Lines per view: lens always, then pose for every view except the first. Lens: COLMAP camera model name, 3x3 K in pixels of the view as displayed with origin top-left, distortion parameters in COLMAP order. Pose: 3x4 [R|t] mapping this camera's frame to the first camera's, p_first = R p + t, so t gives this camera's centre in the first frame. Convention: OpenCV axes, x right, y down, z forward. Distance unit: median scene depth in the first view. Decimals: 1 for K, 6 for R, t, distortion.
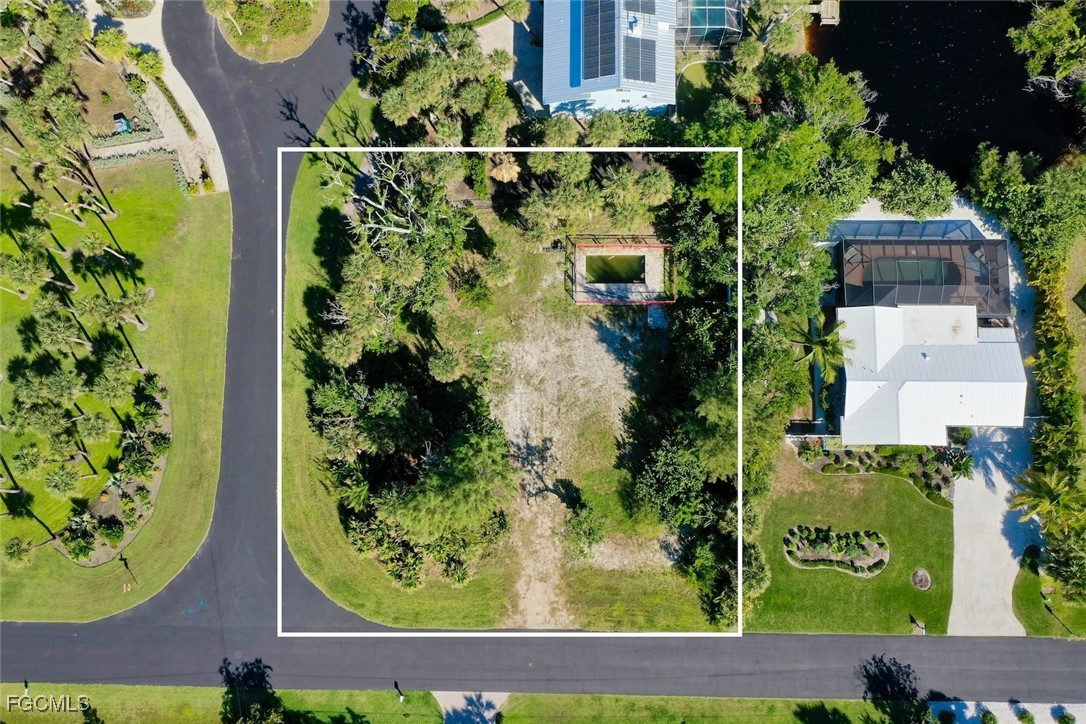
lens RADIAL K [[888.0, 0, 547.2], [0, 888.0, 373.7], [0, 0, 1]] dist [0.005230, 0.001574]
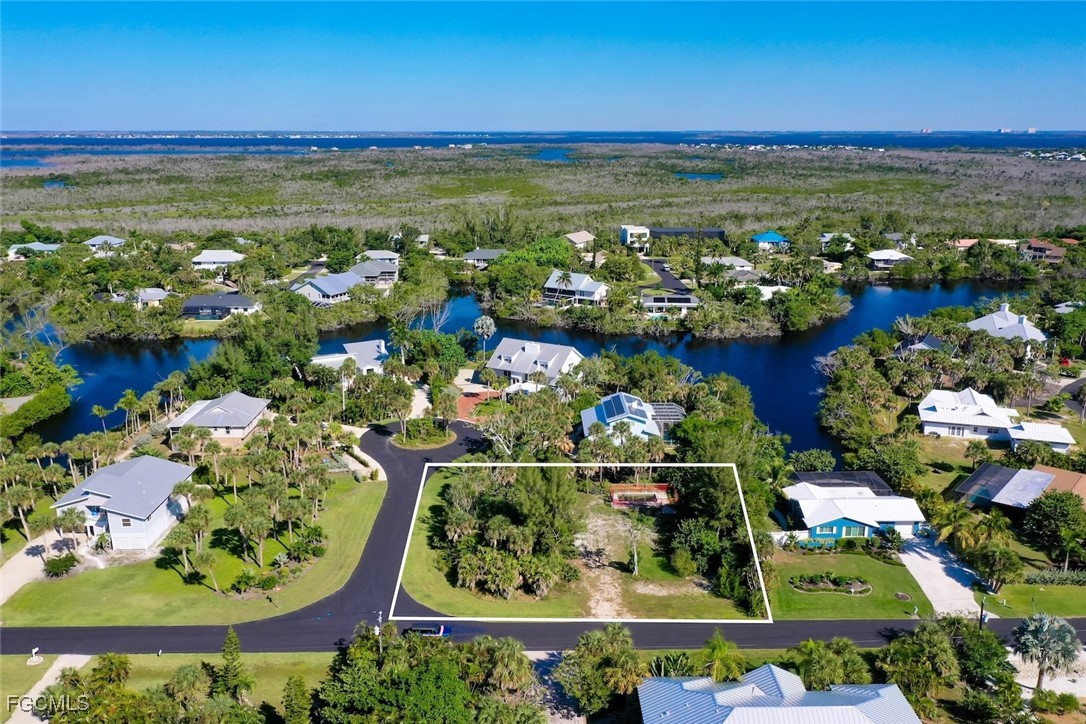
lens RADIAL K [[888.0, 0, 547.2], [0, 888.0, 373.7], [0, 0, 1]] dist [0.005230, 0.001574]
pose [[0.999071, 0.025350, 0.034840, -0.142387], [0.022018, 0.394675, -0.918557, 1.246383], [-0.037036, 0.918471, 0.393751, 0.210577]]
